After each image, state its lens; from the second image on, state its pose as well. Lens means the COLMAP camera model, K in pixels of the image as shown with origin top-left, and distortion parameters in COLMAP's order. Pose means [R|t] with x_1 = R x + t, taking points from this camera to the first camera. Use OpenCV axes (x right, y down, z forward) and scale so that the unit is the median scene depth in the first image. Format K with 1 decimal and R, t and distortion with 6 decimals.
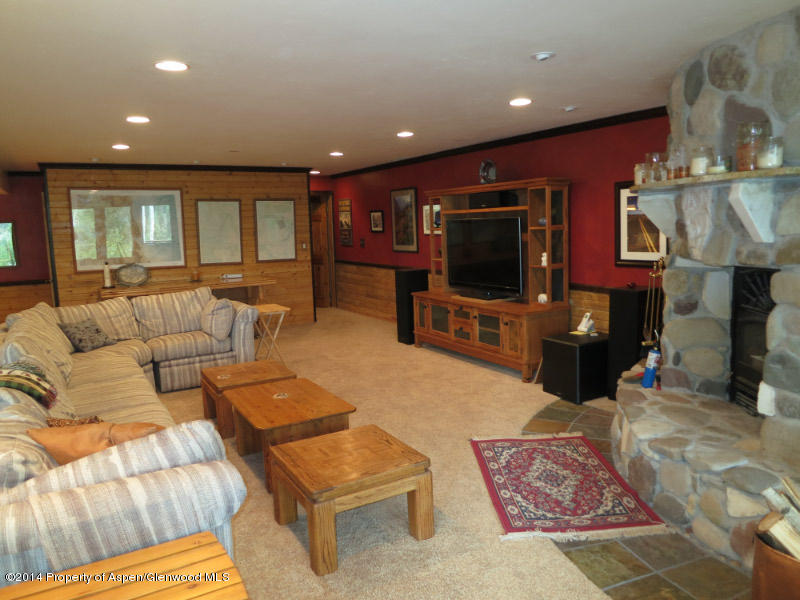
lens RADIAL K [[574.5, 0, 400.0], [0, 574.5, 300.0], [0, 0, 1]] dist [-0.032384, 0.003393]
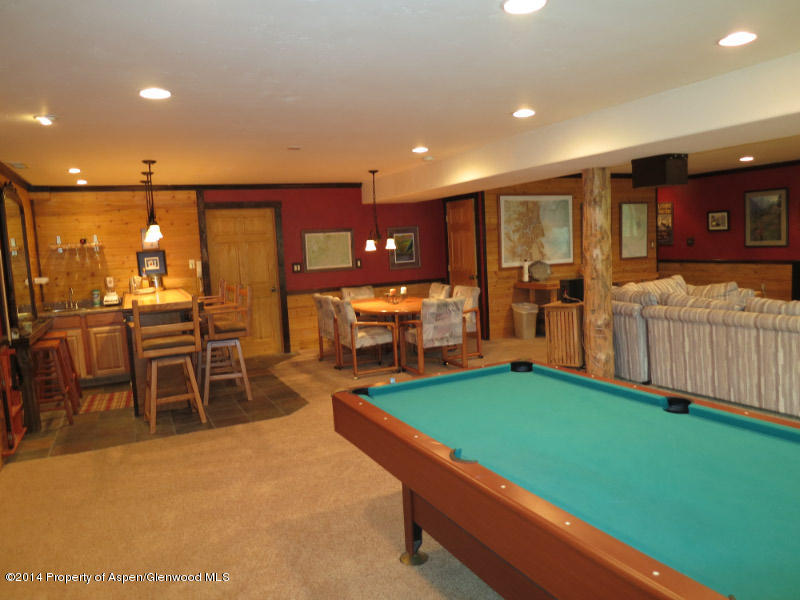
lens RADIAL K [[574.5, 0, 400.0], [0, 574.5, 300.0], [0, 0, 1]] dist [-0.032384, 0.003393]
pose [[0.997832, -0.018695, -0.063095, -0.707642], [0.017063, 0.999508, -0.026314, 0.039971], [0.063556, 0.025180, 0.997661, -0.150425]]
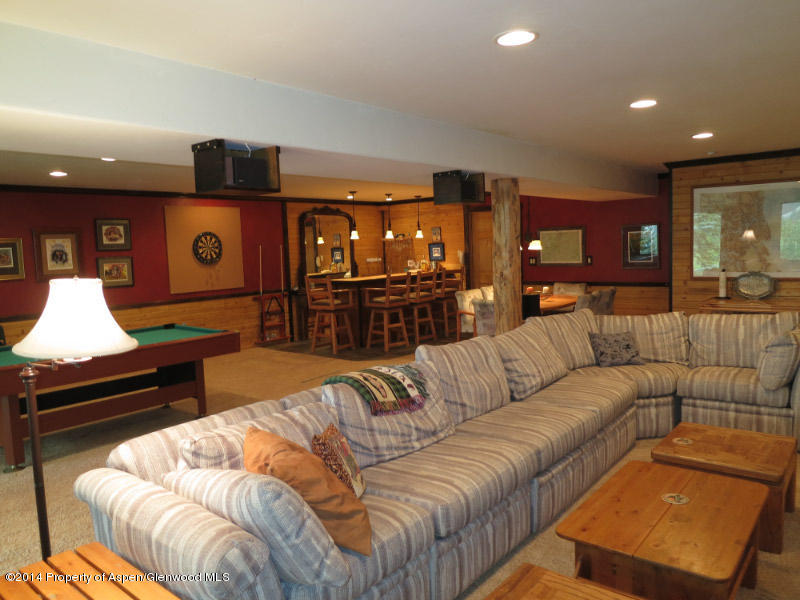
lens RADIAL K [[574.5, 0, 400.0], [0, 574.5, 300.0], [0, 0, 1]] dist [-0.032384, 0.003393]
pose [[0.361610, 0.100868, -0.926857, 0.120223], [-0.096042, 0.992872, 0.070582, -0.033613], [0.927369, 0.063494, 0.368720, 0.225627]]
